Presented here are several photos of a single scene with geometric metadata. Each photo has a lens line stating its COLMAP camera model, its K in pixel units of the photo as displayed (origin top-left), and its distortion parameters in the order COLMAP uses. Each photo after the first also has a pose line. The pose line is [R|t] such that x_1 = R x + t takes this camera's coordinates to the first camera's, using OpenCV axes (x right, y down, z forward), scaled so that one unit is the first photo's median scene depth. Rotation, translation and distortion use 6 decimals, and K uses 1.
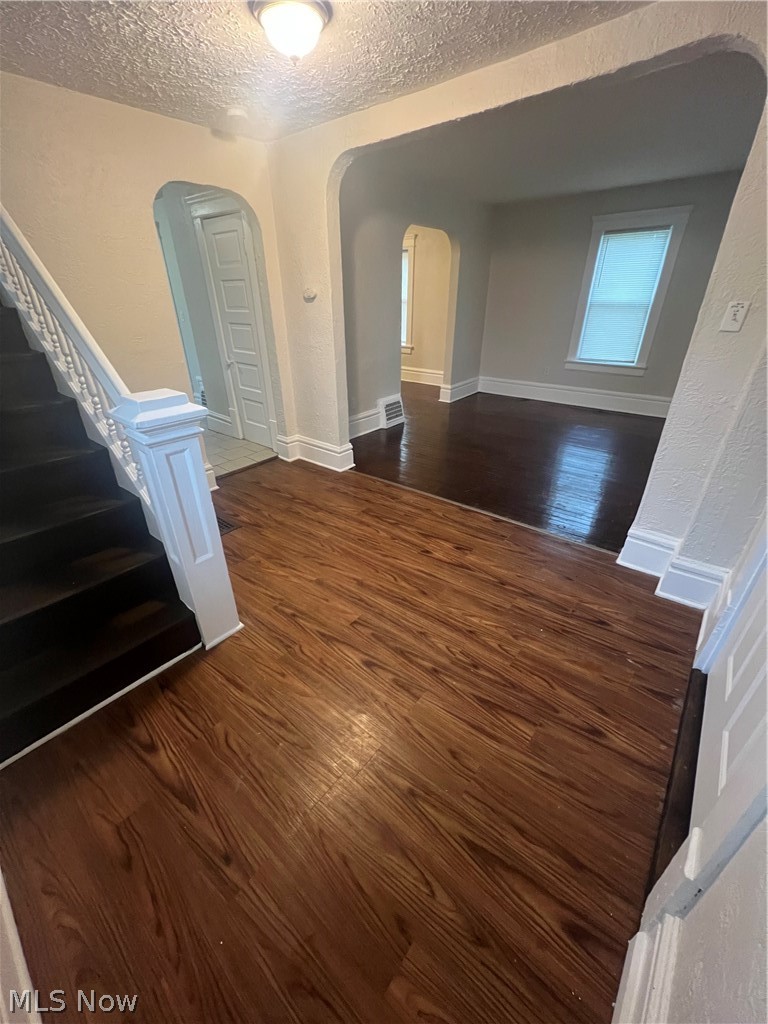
lens RADIAL K [[412.4, 0, 388.0], [0, 412.4, 517.6], [0, 0, 1]] dist [-0.001360, 0.000179]
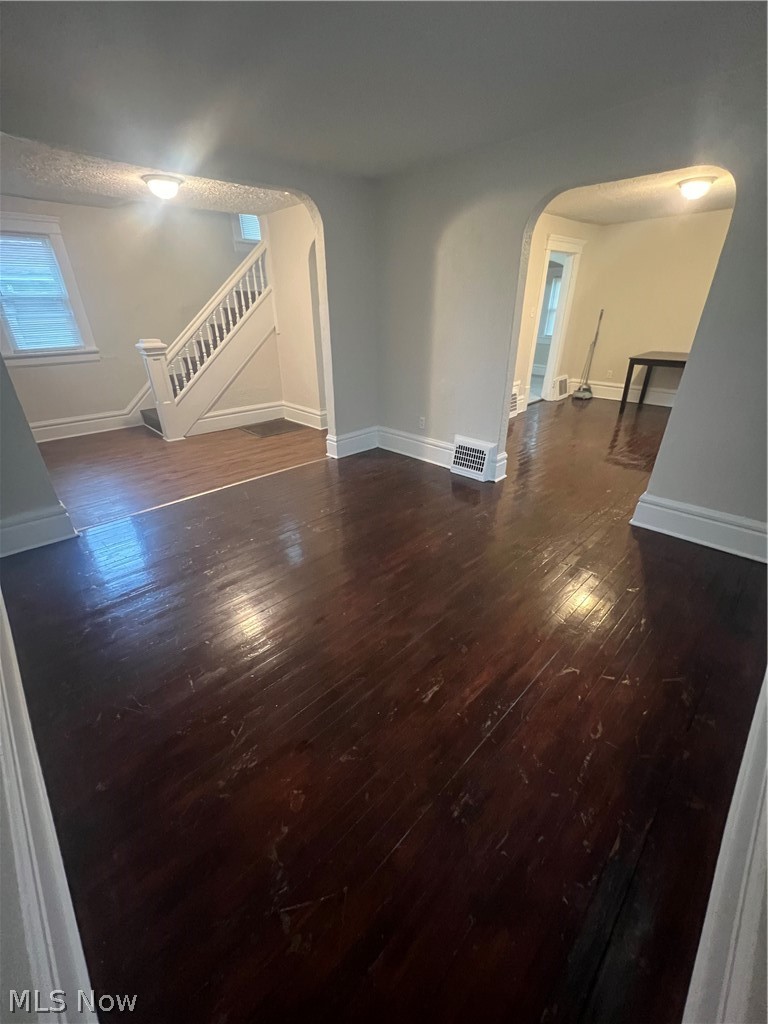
lens RADIAL K [[412.4, 0, 388.0], [0, 412.4, 517.6], [0, 0, 1]] dist [-0.001360, 0.000179]
pose [[-0.101695, 0.466257, -0.878784, 0.784231], [-0.469480, 0.756314, 0.455607, -0.471186], [0.877067, 0.458905, 0.141985, 0.838141]]
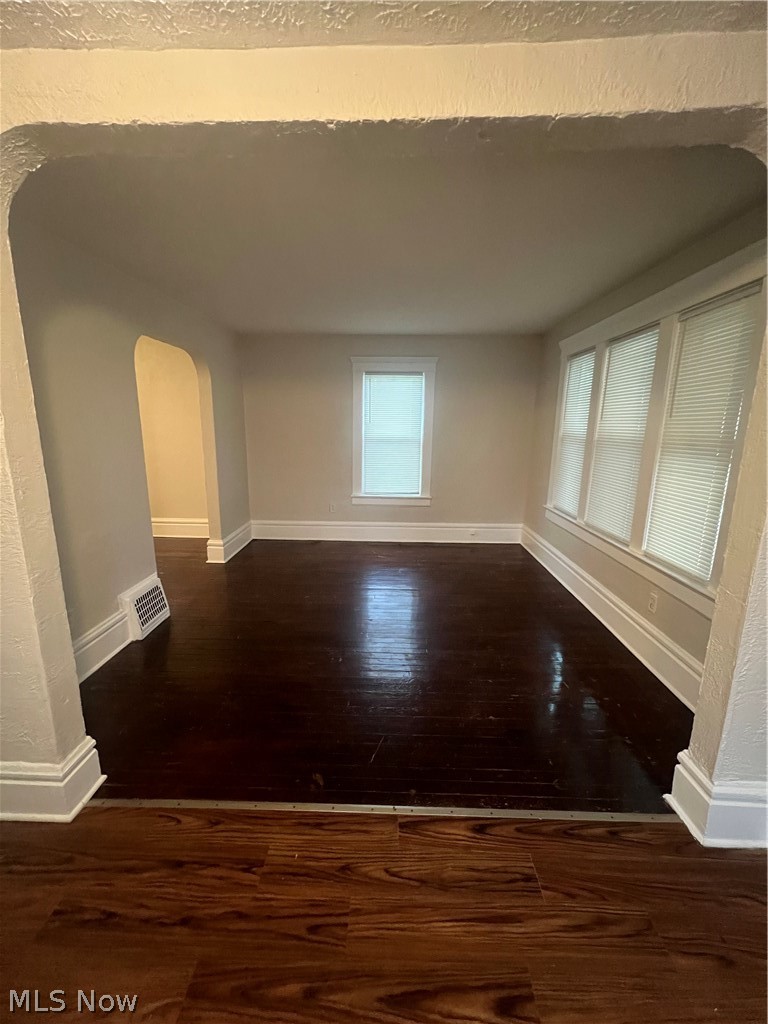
lens RADIAL K [[412.4, 0, 388.0], [0, 412.4, 517.6], [0, 0, 1]] dist [-0.001360, 0.000179]
pose [[0.793882, -0.116768, 0.596756, -0.057424], [0.274209, 0.944686, -0.179941, -0.184107], [-0.542735, 0.306487, 0.781987, 0.323594]]
